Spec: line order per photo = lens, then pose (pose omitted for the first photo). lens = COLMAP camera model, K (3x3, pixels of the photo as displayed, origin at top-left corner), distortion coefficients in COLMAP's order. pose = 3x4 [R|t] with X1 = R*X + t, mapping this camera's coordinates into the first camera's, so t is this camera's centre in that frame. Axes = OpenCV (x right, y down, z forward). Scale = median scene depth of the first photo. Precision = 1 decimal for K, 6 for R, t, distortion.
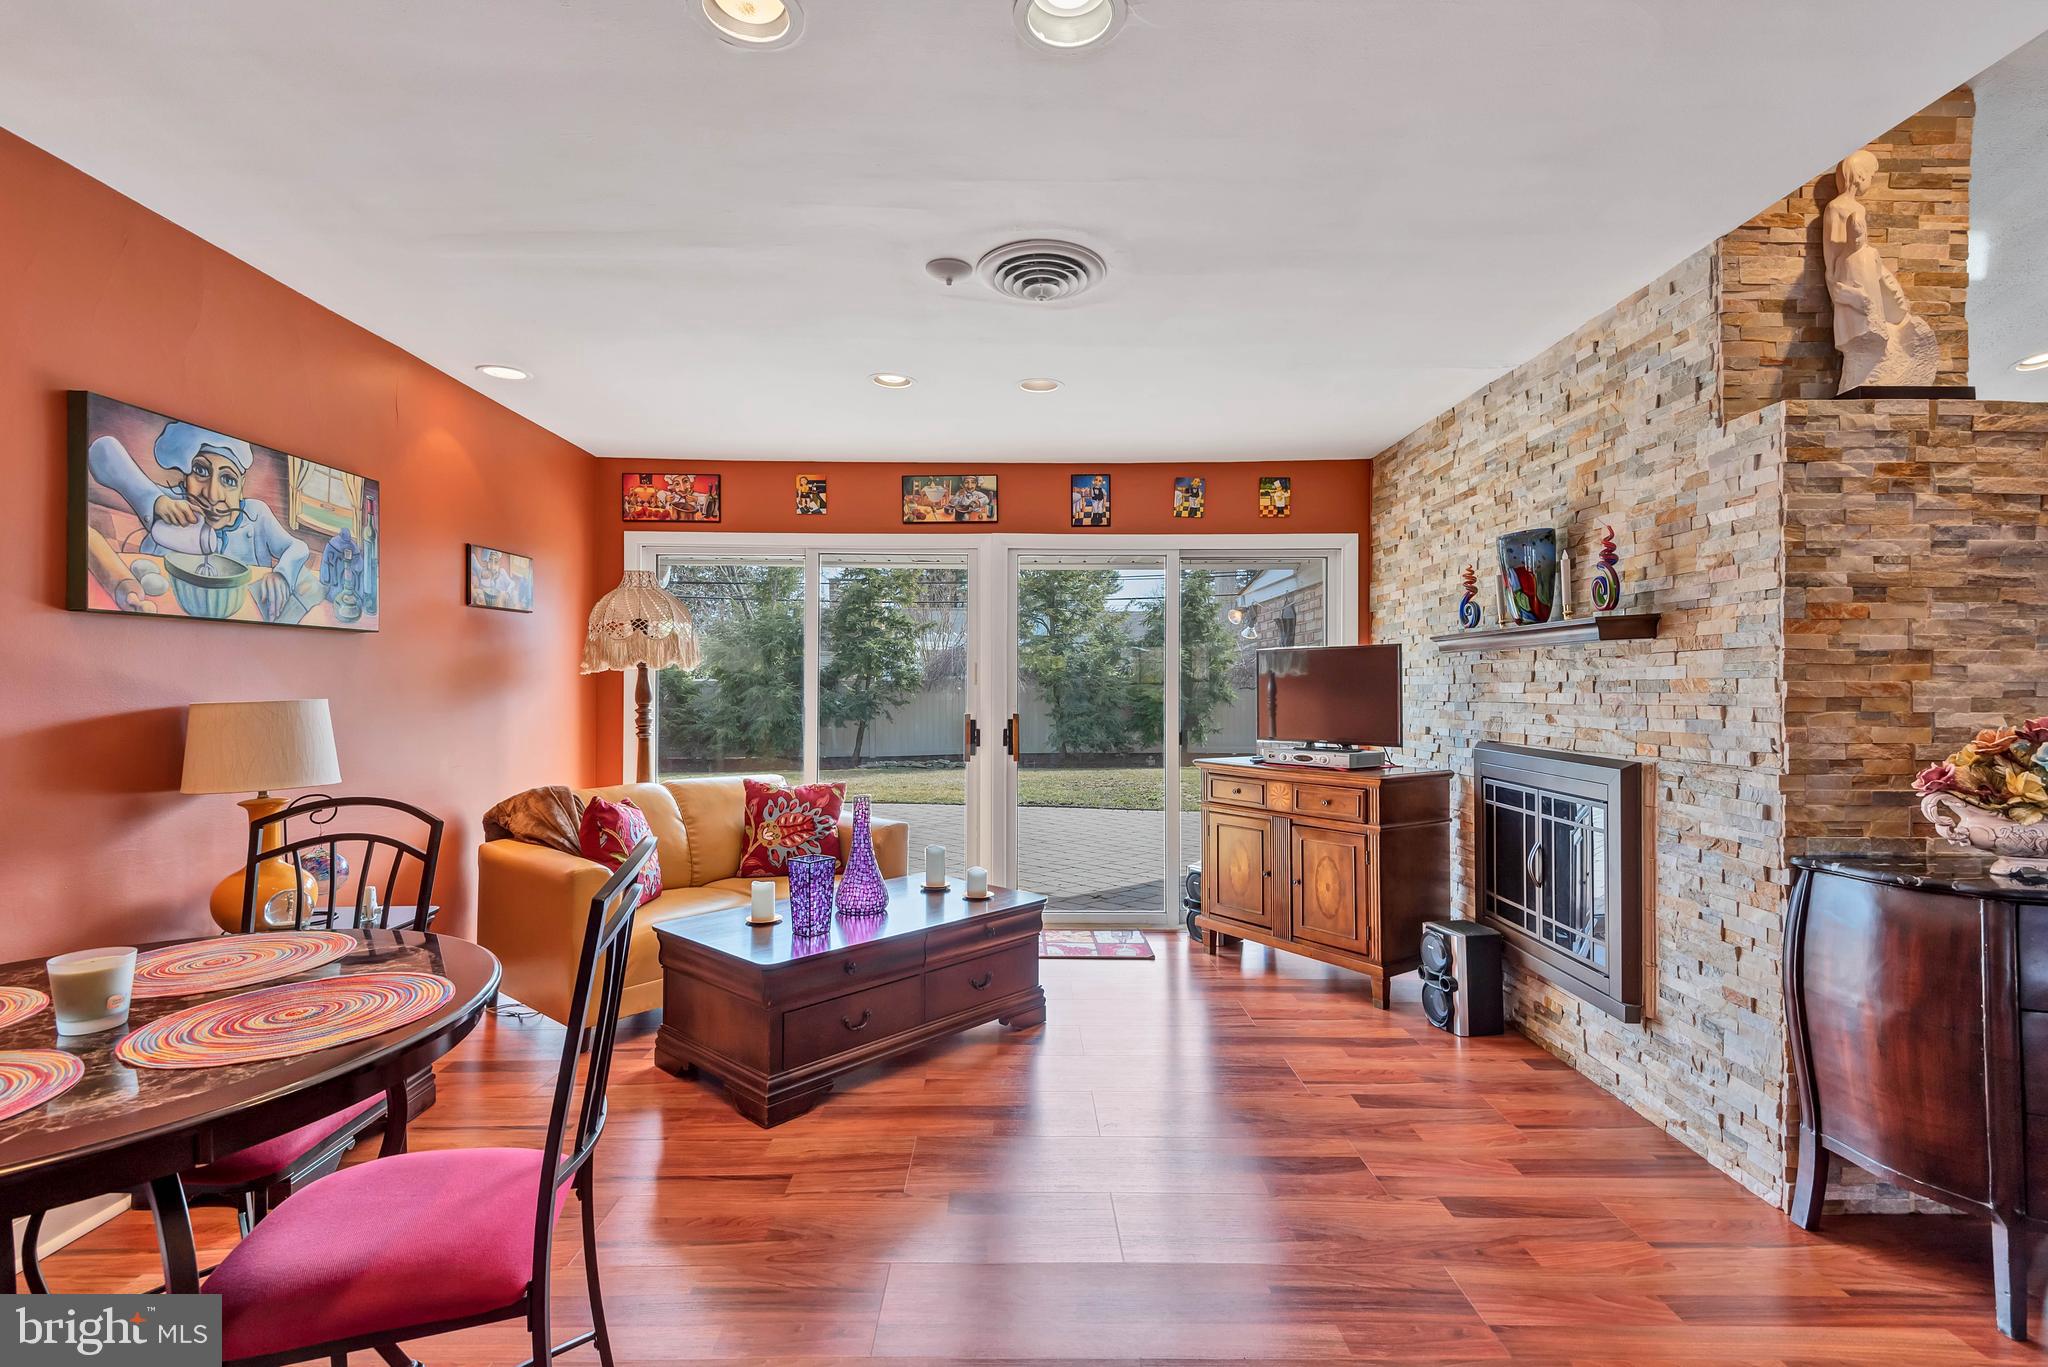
lens RADIAL K [[973.0, 0, 1019.3], [0, 973.0, 676.8], [0, 0, 1]] dist [0.001632, 0.000162]
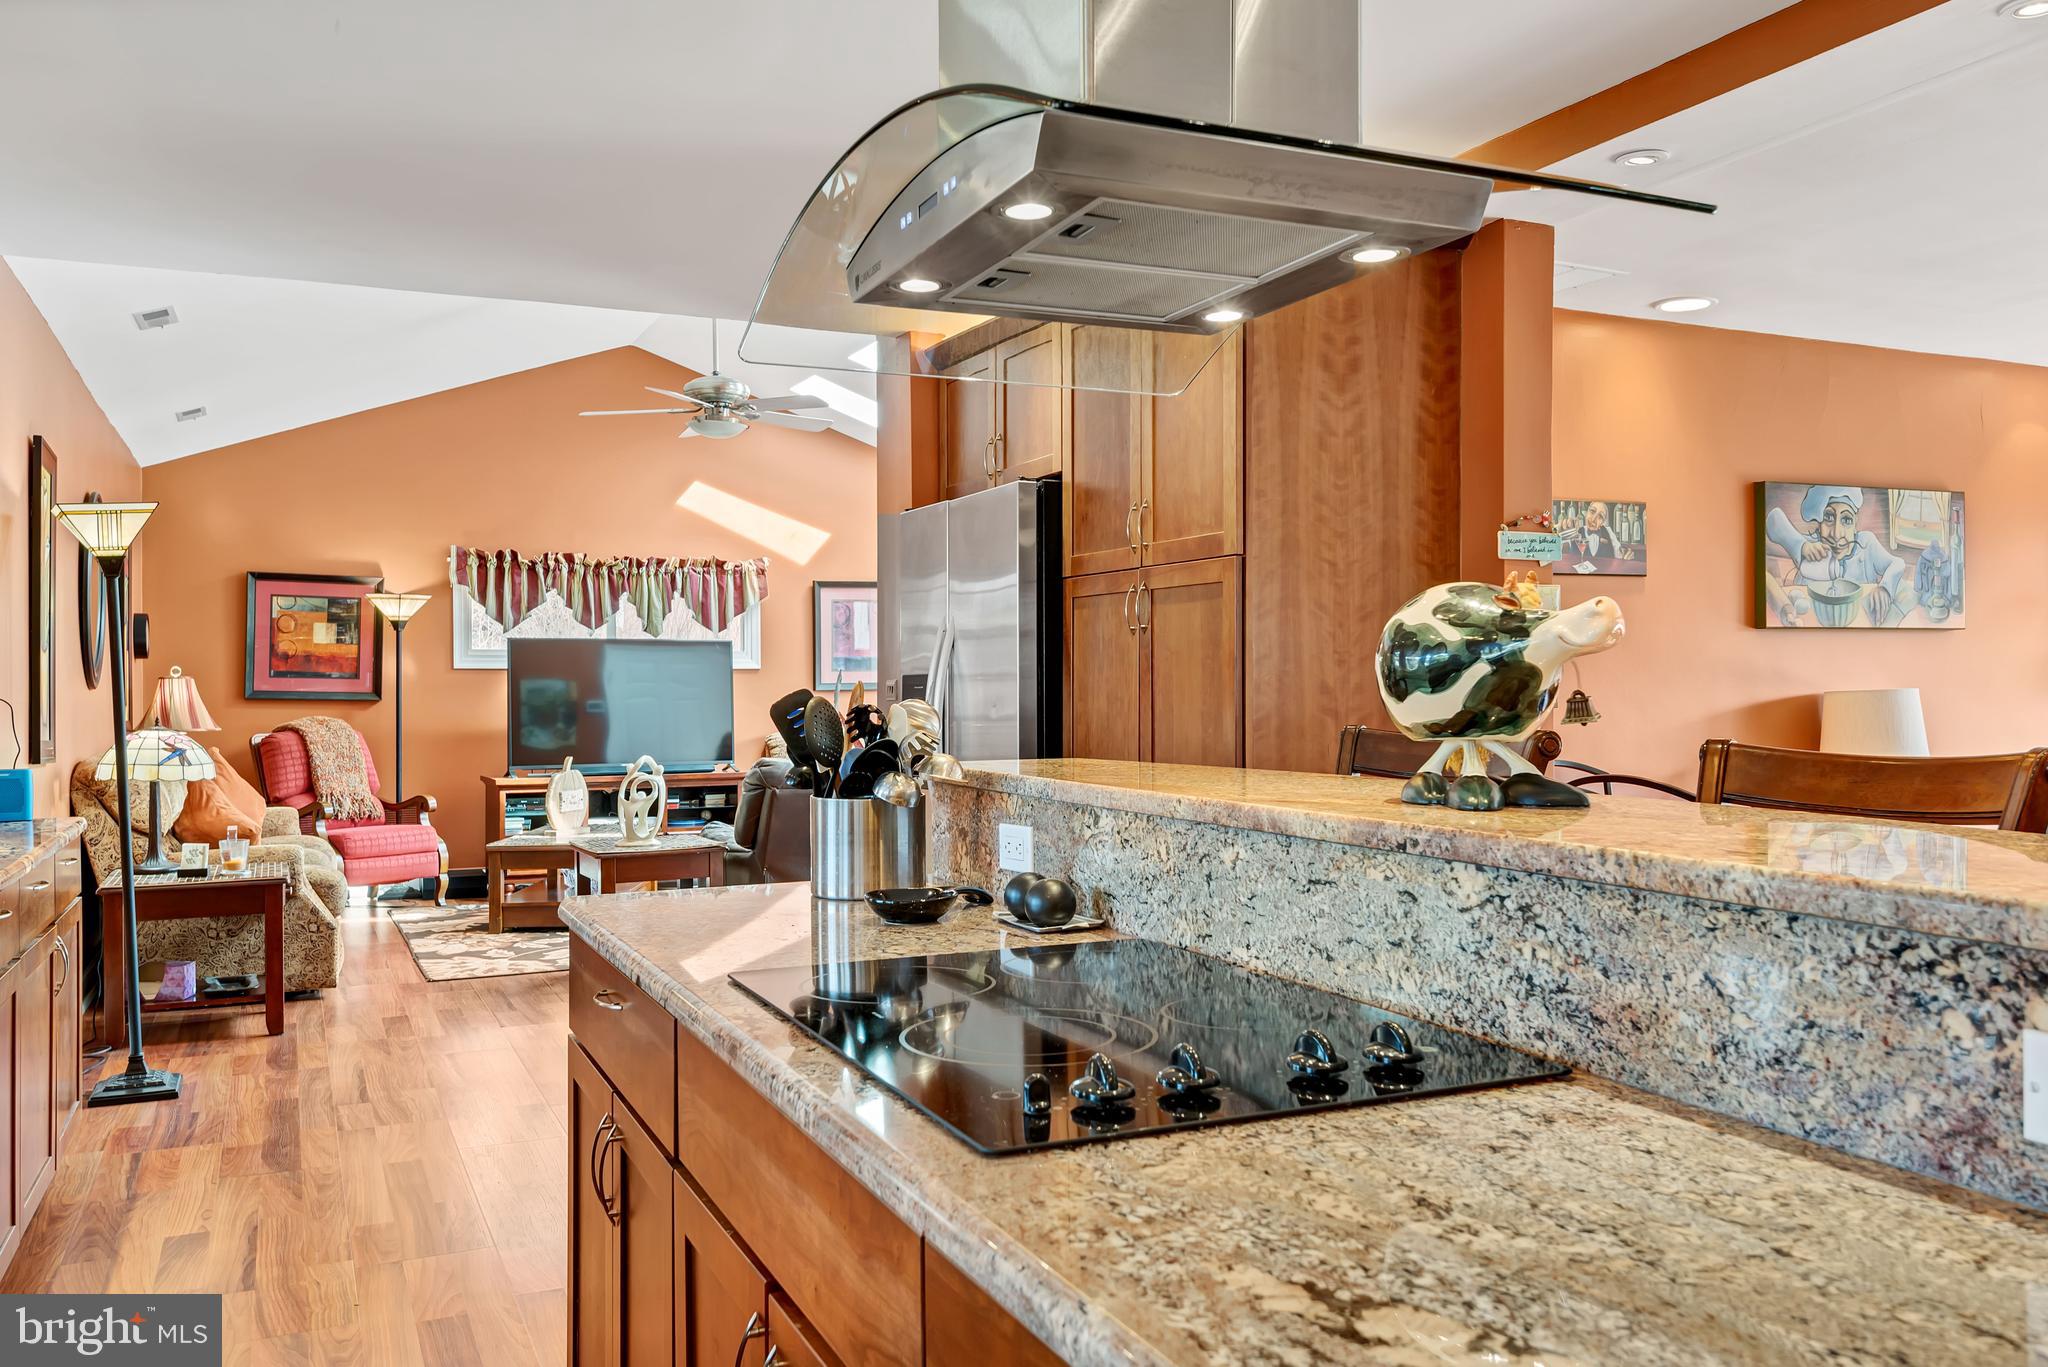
lens RADIAL K [[1582.3, 0, 1020.0], [0, 1582.3, 682.2], [0, 0, 1]] dist [0.011442, 0.001876]
pose [[0.413200, -0.003285, -0.910634, 0.666639], [0.013886, 0.999900, 0.002694, -0.006755], [0.910534, -0.013758, 0.413204, -0.890651]]
